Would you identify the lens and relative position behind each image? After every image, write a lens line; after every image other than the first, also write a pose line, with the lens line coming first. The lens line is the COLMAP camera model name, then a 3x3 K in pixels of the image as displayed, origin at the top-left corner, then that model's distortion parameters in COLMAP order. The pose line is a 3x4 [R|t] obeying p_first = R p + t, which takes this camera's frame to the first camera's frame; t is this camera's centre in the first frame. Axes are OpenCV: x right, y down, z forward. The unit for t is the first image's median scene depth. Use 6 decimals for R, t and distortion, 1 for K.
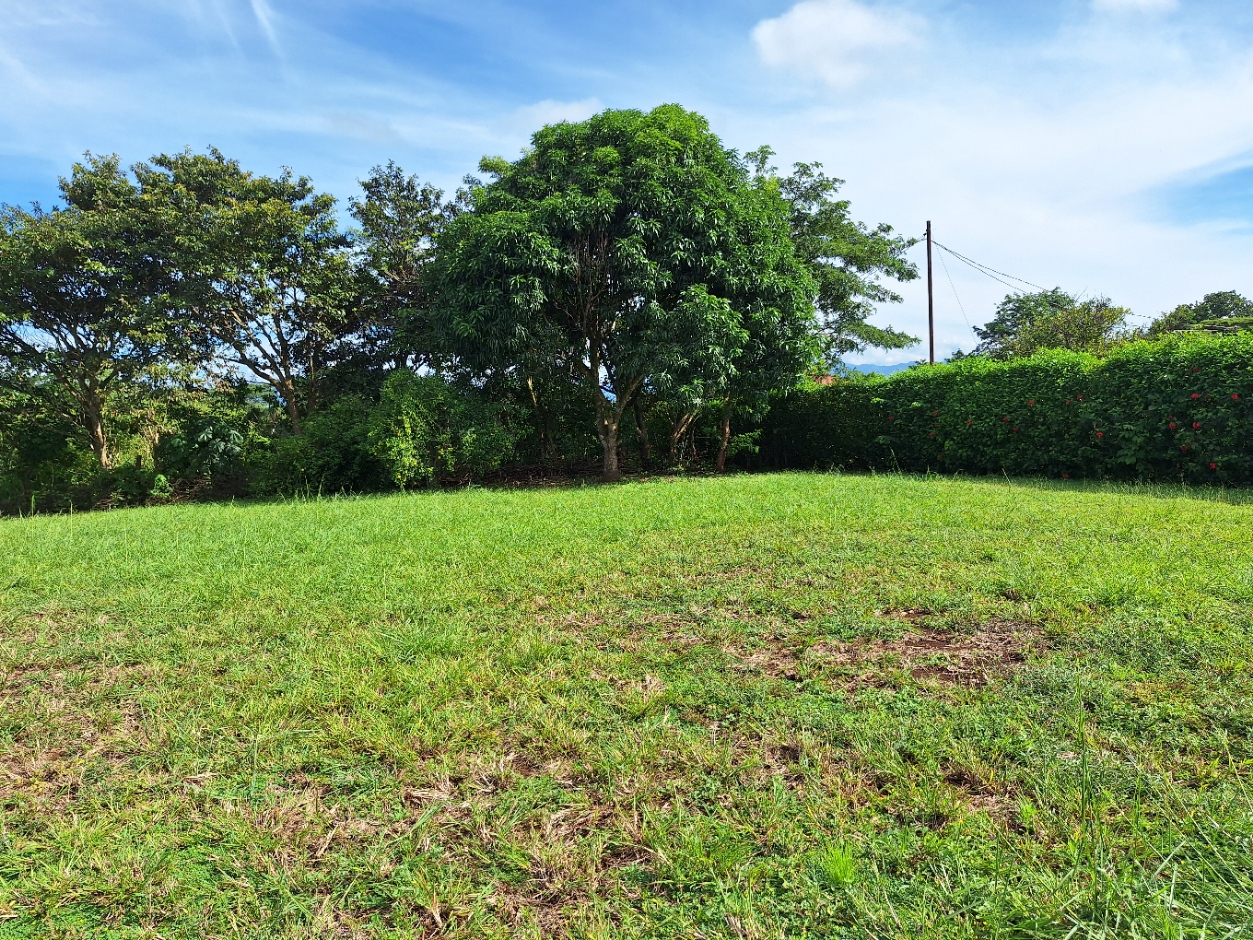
lens RADIAL K [[866.6, 0, 630.6], [0, 866.6, 489.1], [0, 0, 1]] dist [0.023468, -0.026206]
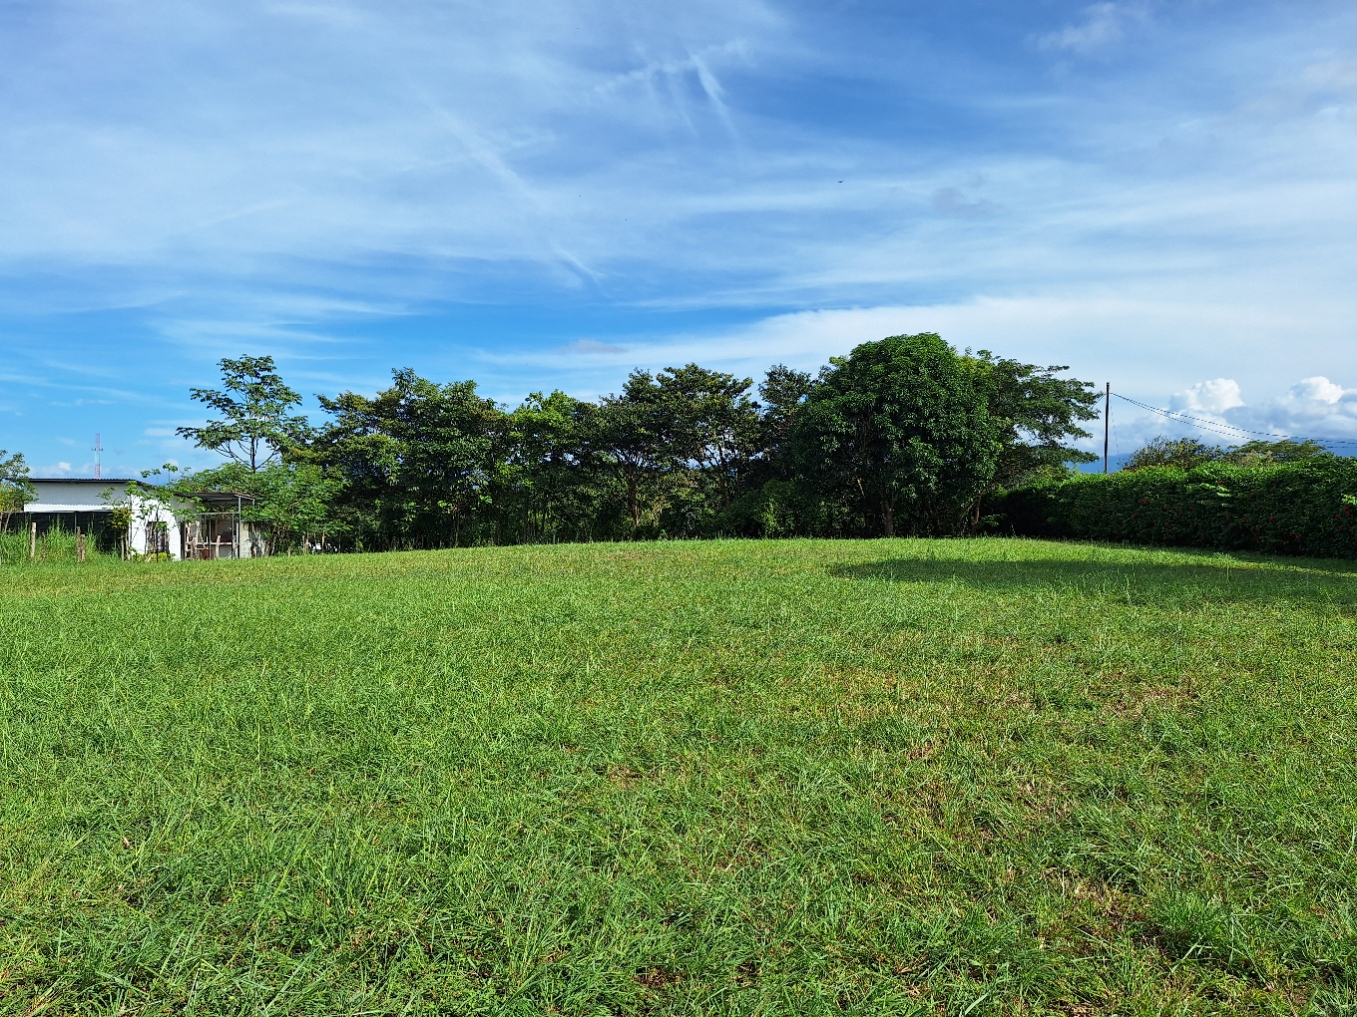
lens RADIAL K [[938.5, 0, 674.7], [0, 938.5, 502.5], [0, 0, 1]] dist [0.023468, -0.026206]
pose [[0.902428, 0.015406, -0.430564, 0.449290], [-0.047855, 0.996761, -0.064636, 0.065901], [0.428174, 0.078934, 0.900243, -1.011925]]
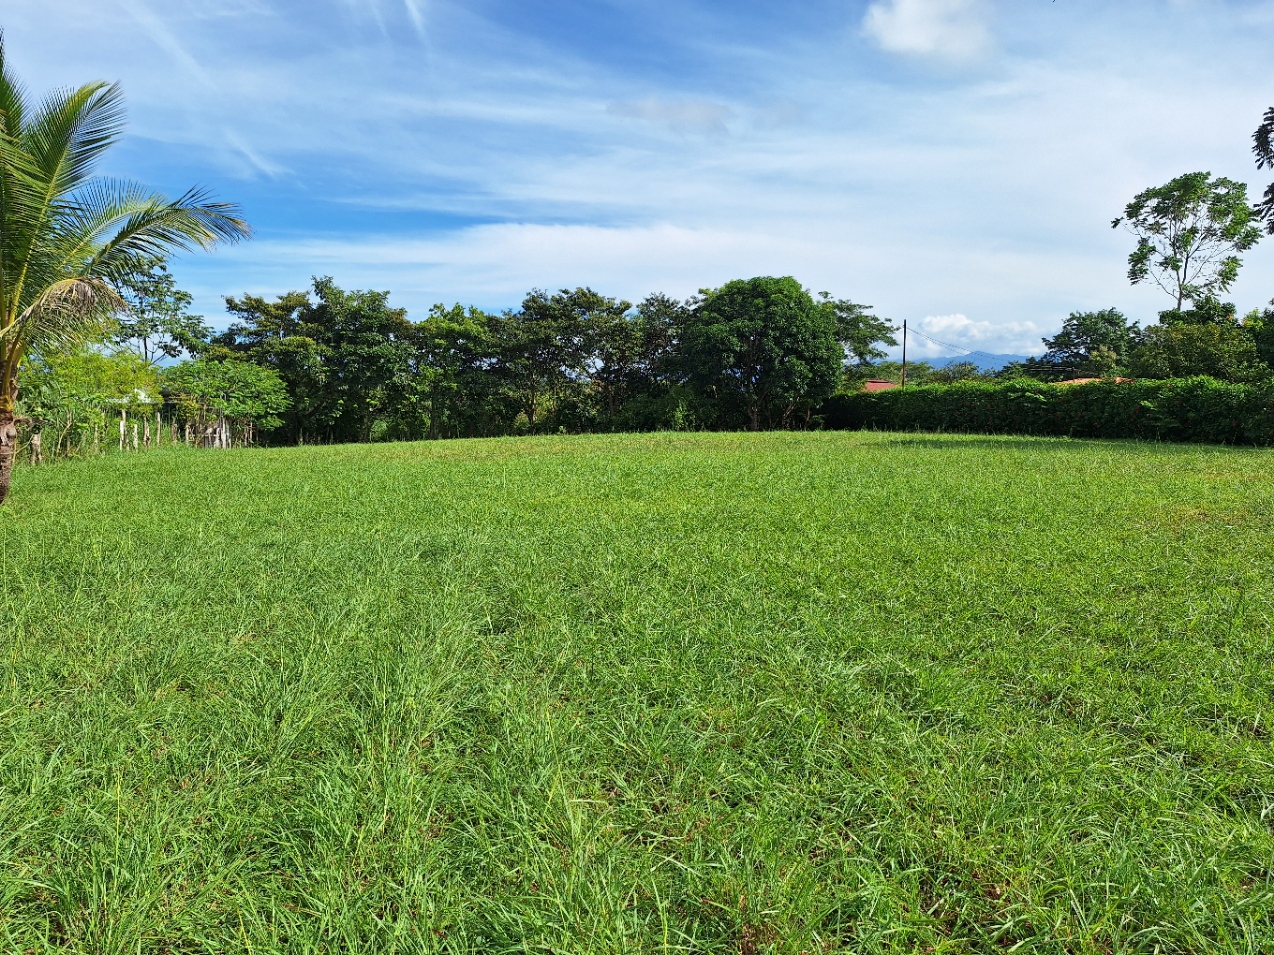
lens RADIAL K [[881.1, 0, 644.6], [0, 881.1, 482.1], [0, 0, 1]] dist [0.023468, -0.026206]
pose [[0.991599, 0.036223, -0.124172, -0.020125], [-0.035310, 0.999331, 0.009548, 0.125047], [0.124435, -0.005083, 0.992215, -1.554664]]
